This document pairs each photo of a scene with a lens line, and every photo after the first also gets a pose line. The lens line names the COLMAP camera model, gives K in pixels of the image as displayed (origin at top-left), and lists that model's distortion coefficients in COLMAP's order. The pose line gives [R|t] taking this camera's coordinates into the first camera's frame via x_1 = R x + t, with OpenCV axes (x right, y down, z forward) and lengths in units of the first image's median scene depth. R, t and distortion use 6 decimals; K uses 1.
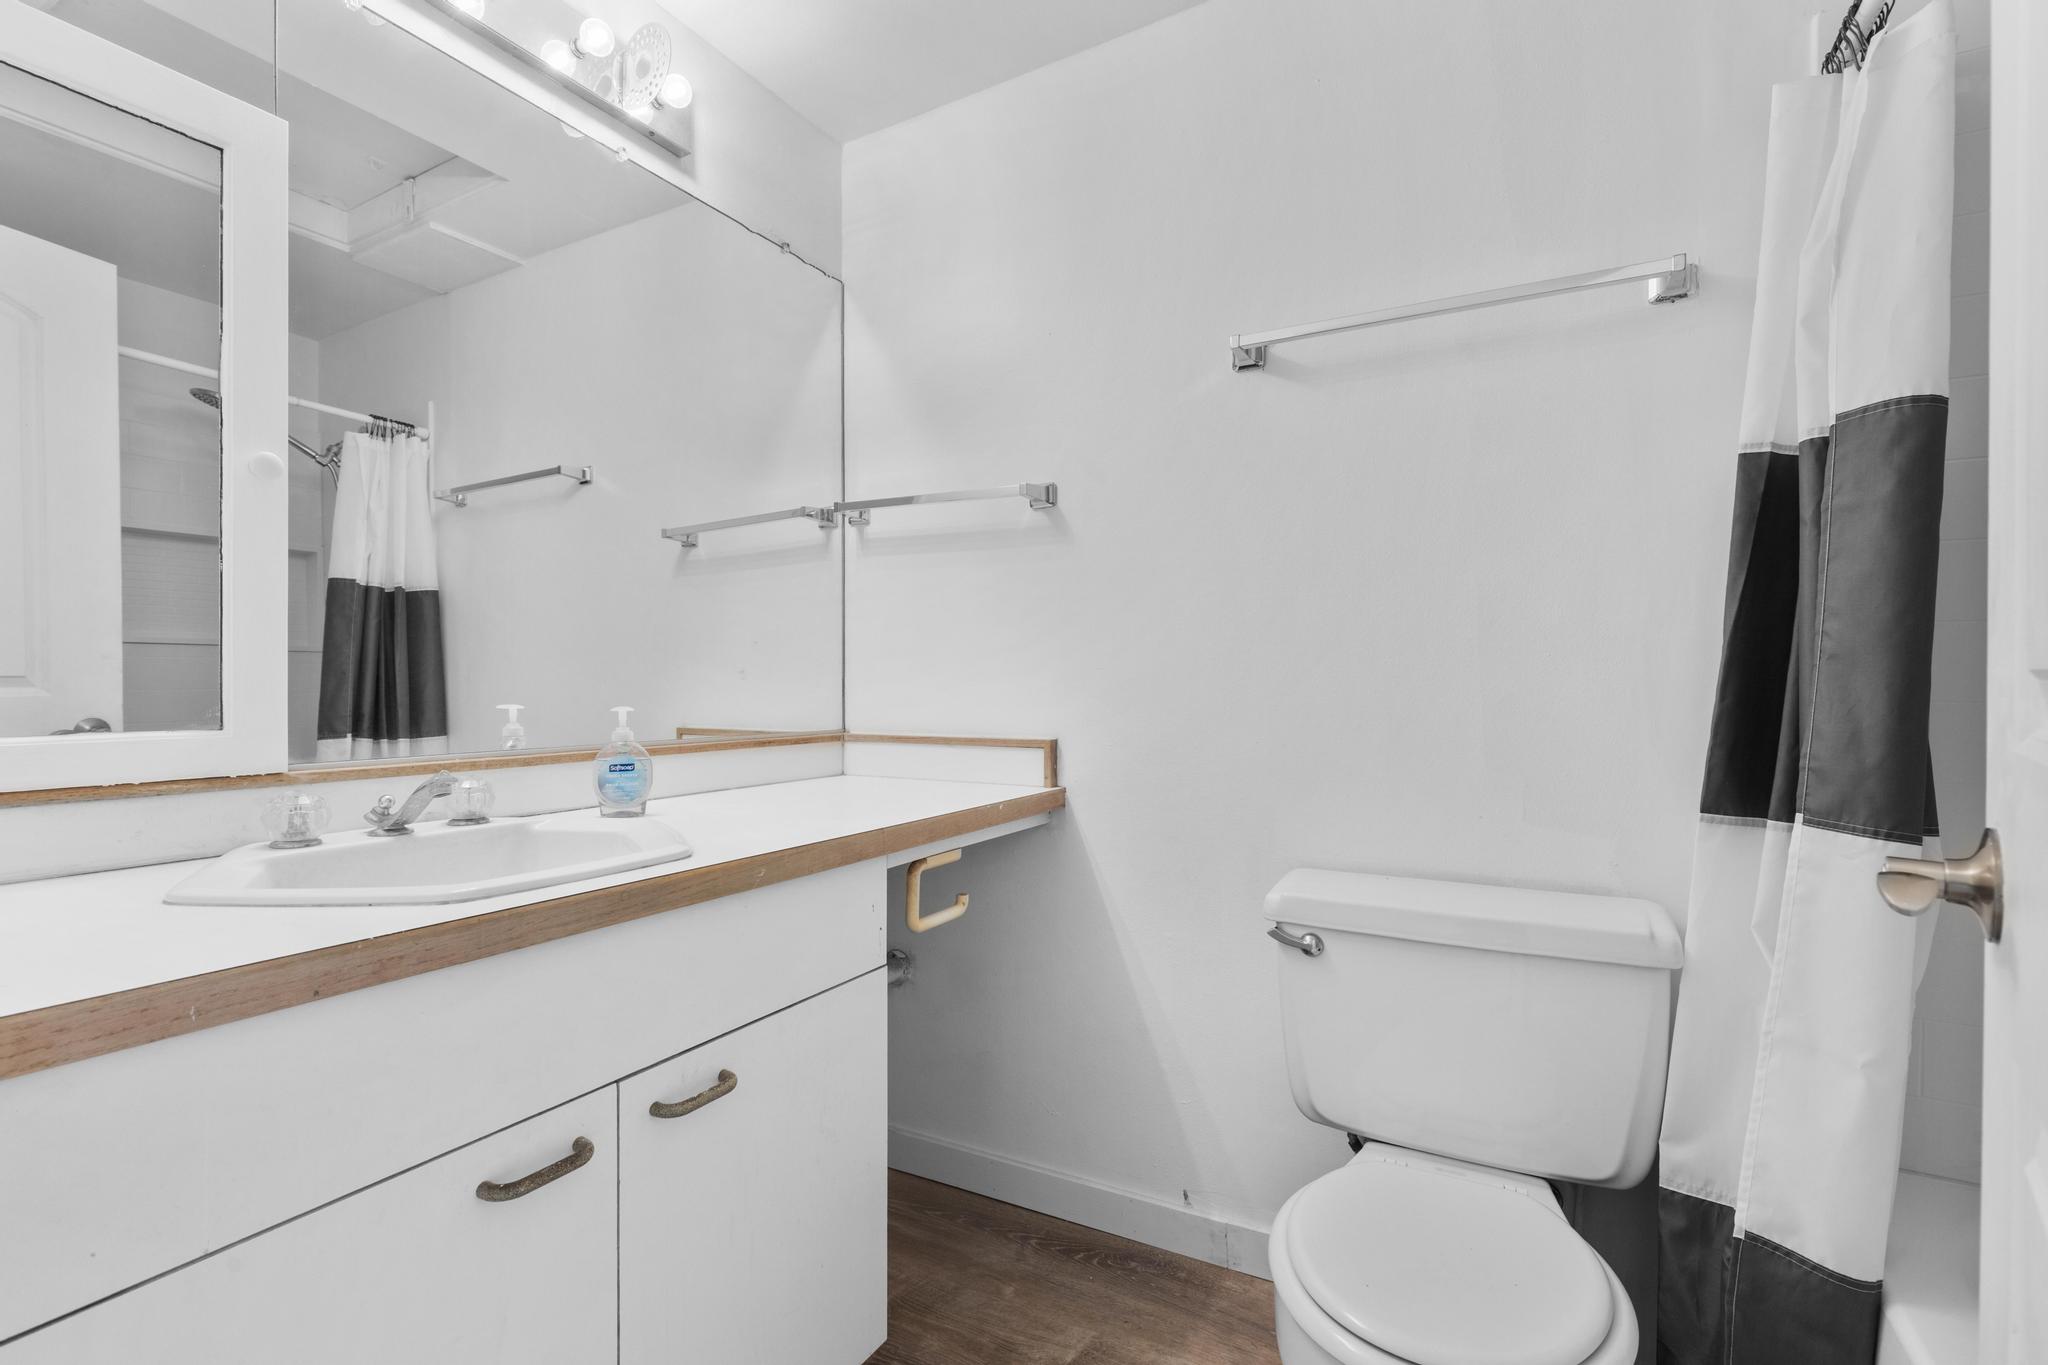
lens RADIAL K [[918.2, 0, 1010.2], [0, 918.2, 691.1], [0, 0, 1]] dist [0.001756, -0.000899]
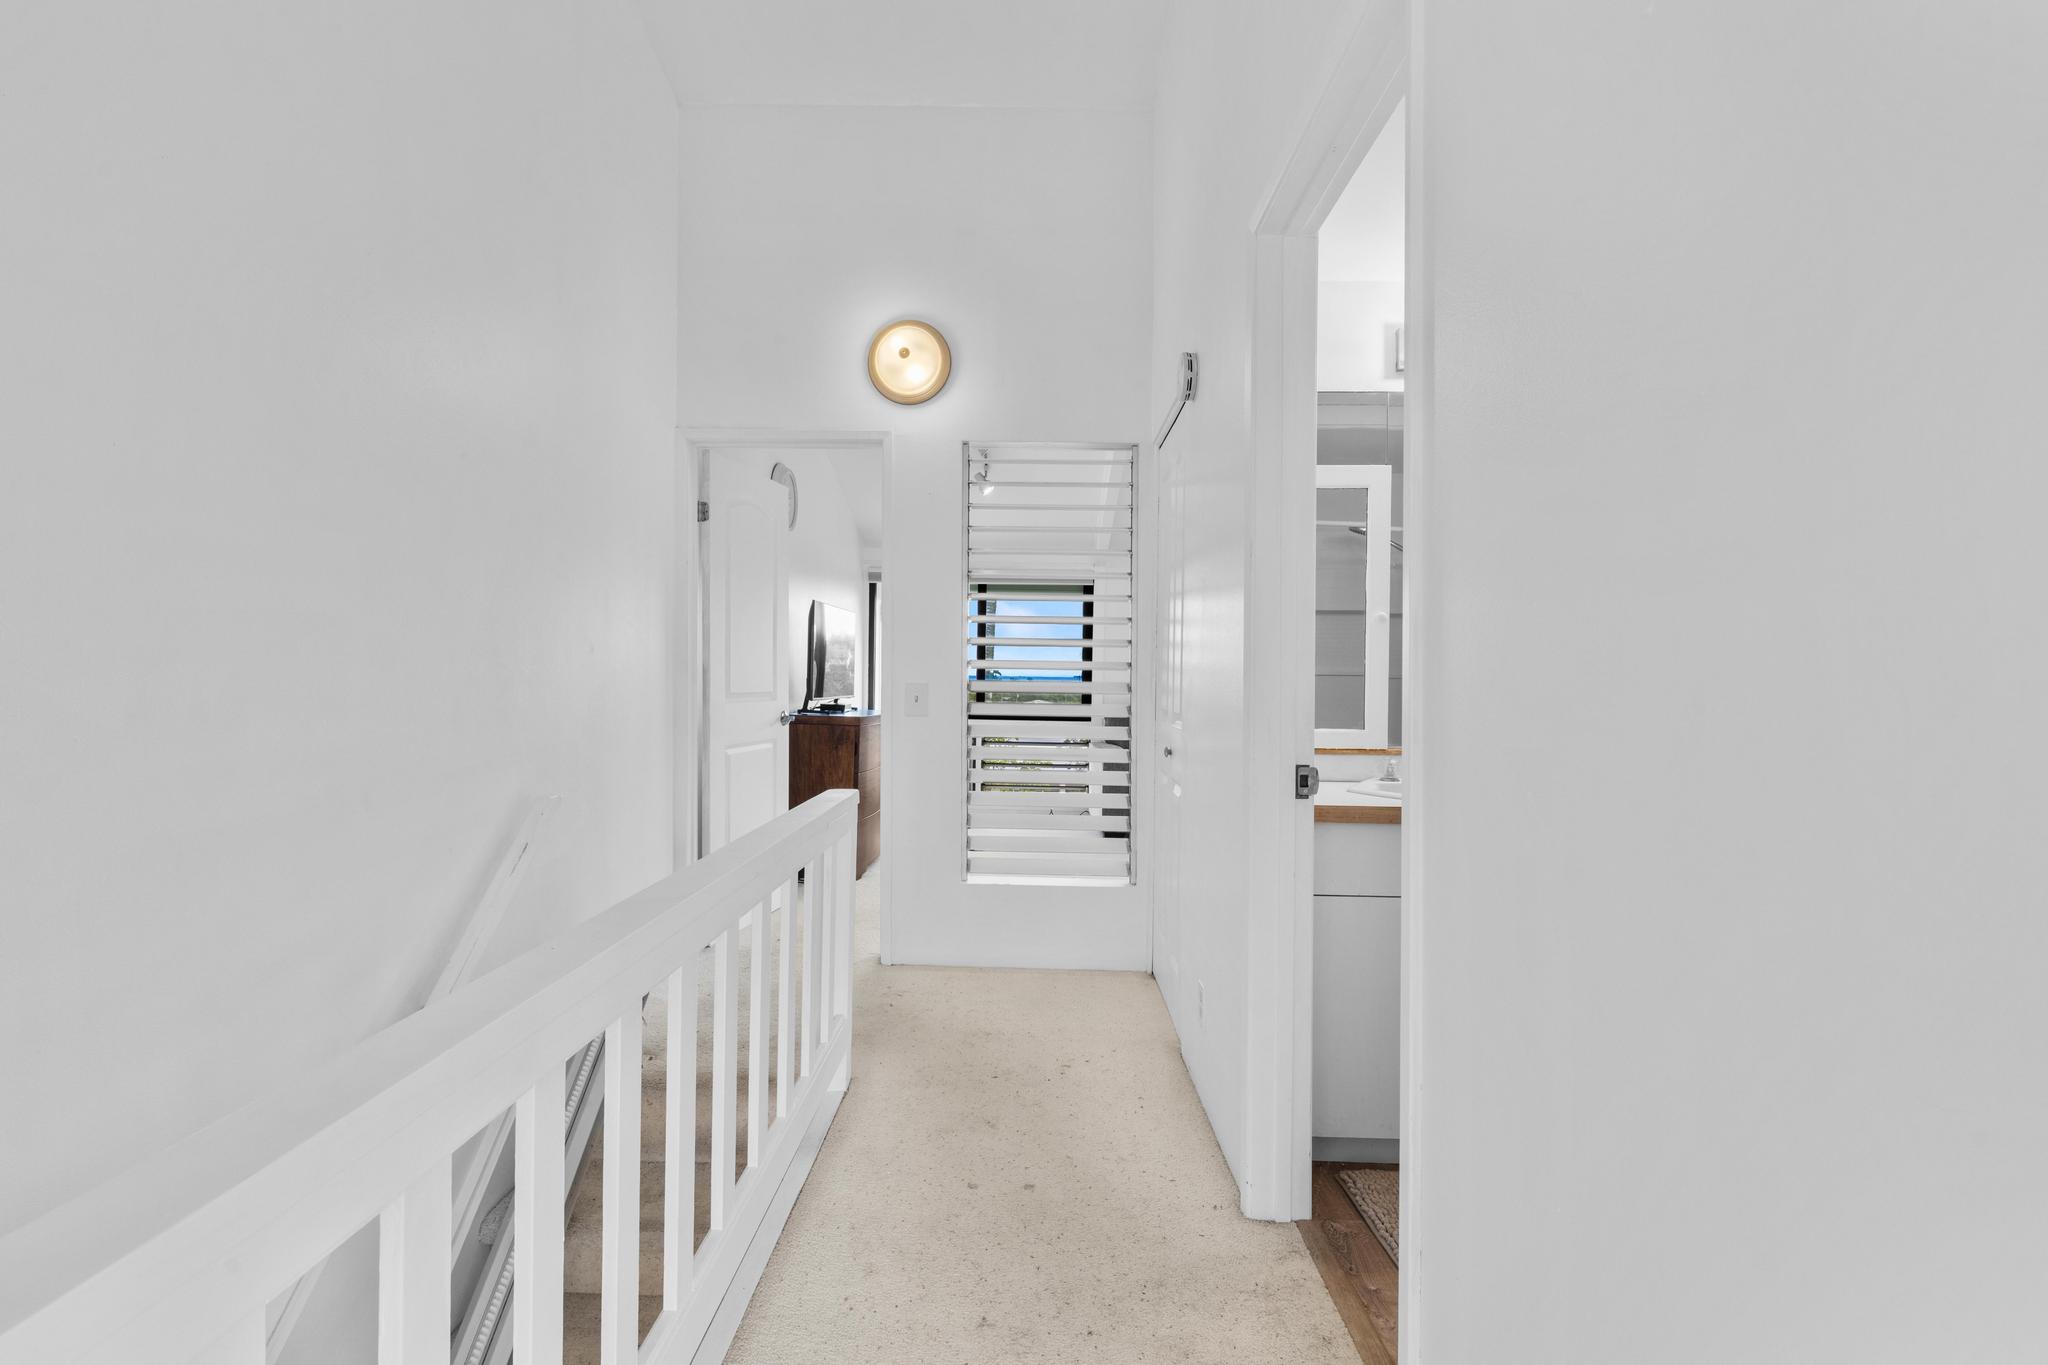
lens RADIAL K [[918.2, 0, 1010.2], [0, 918.2, 691.1], [0, 0, 1]] dist [0.001756, -0.000899]
pose [[0.475230, 0.003620, -0.879854, 0.758523], [-0.019495, 0.999789, -0.006416, -0.022993], [0.879645, 0.020201, 0.475201, -0.891914]]
